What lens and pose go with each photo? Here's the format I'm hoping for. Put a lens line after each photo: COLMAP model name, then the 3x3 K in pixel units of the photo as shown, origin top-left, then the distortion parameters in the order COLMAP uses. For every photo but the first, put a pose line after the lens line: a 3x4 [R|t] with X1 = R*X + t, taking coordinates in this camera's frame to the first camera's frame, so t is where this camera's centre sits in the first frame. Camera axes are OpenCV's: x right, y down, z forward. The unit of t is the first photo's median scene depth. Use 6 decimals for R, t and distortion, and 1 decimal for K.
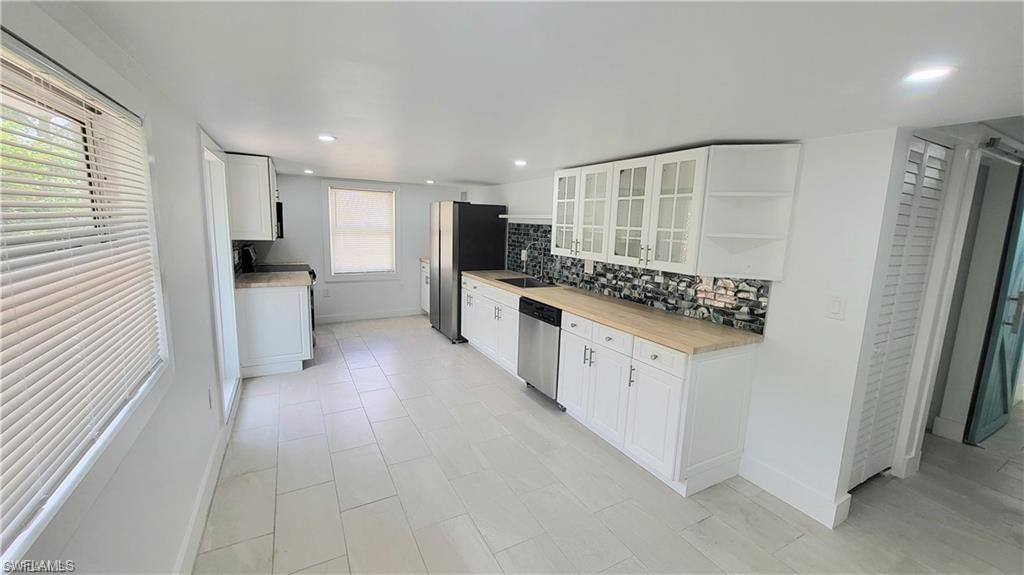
lens RADIAL K [[402.5, 0, 507.5], [0, 402.5, 284.8], [0, 0, 1]] dist [0.000265, -0.000437]
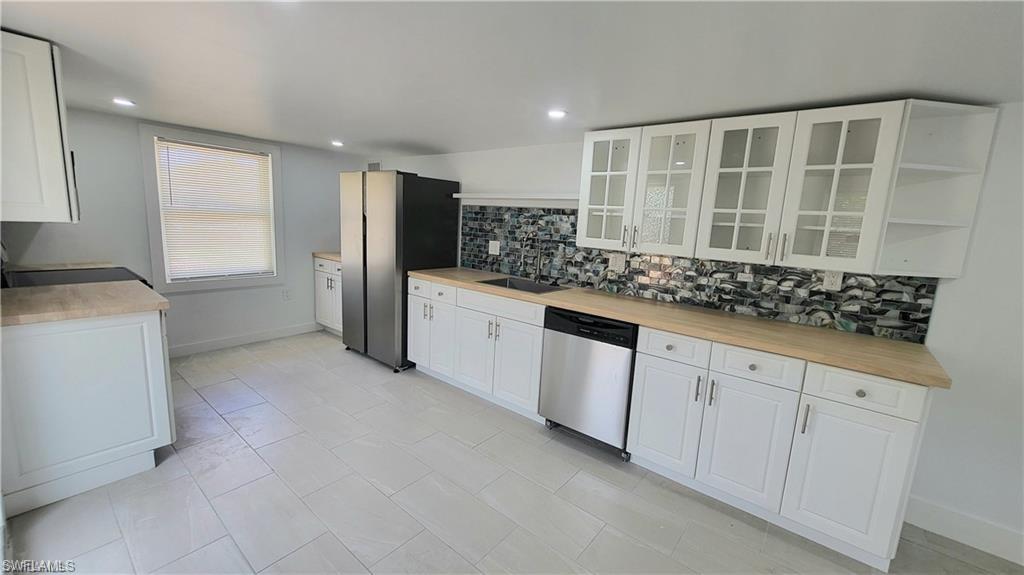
lens RADIAL K [[402.5, 0, 506.6], [0, 402.5, 284.8], [0, 0, 1]] dist [0.000265, -0.000437]
pose [[0.925568, -0.044740, 0.375928, -0.305388], [0.035700, 0.998882, 0.030981, -0.034847], [-0.376894, -0.015255, 0.926131, 0.380190]]
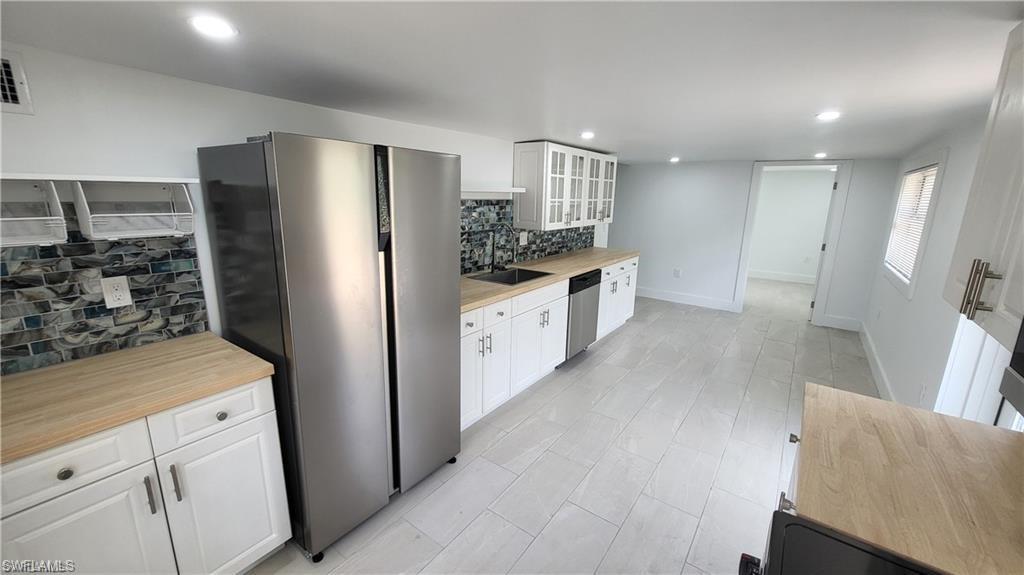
lens RADIAL K [[402.5, 0, 513.2], [0, 402.5, 286.0], [0, 0, 1]] dist [0.000265, -0.000437]
pose [[-0.432177, -0.245176, 0.867820, -0.752735], [0.105782, 0.941905, 0.318786, -0.277411], [-0.895563, 0.229572, -0.381134, 1.525472]]
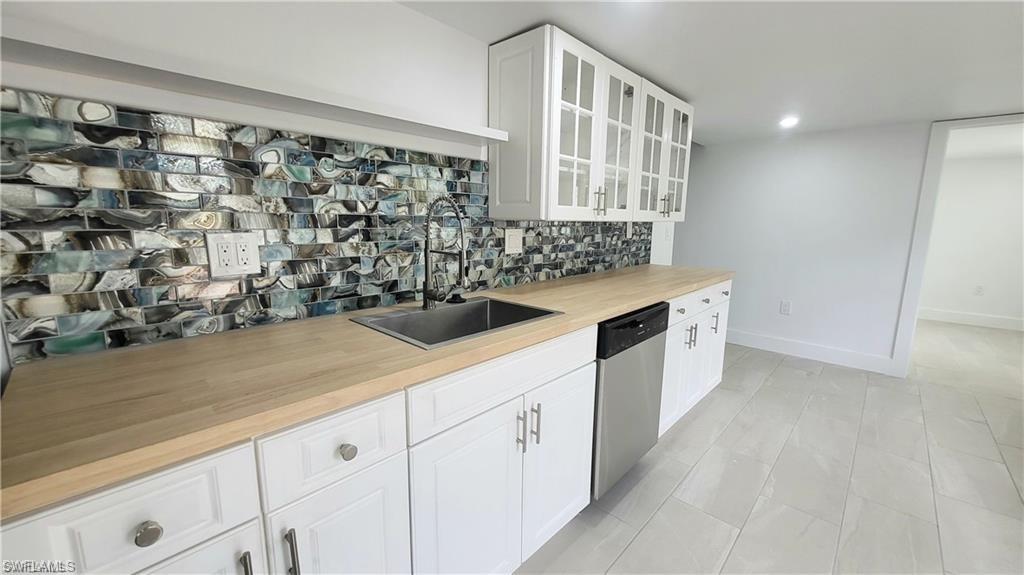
lens RADIAL K [[402.5, 0, 512.8], [0, 402.5, 285.4], [0, 0, 1]] dist [0.000265, -0.000437]
pose [[-0.316967, -0.193713, 0.928443, -0.326979], [0.122907, 0.962276, 0.242732, -0.126109], [-0.940439, 0.191051, -0.281201, 1.228990]]
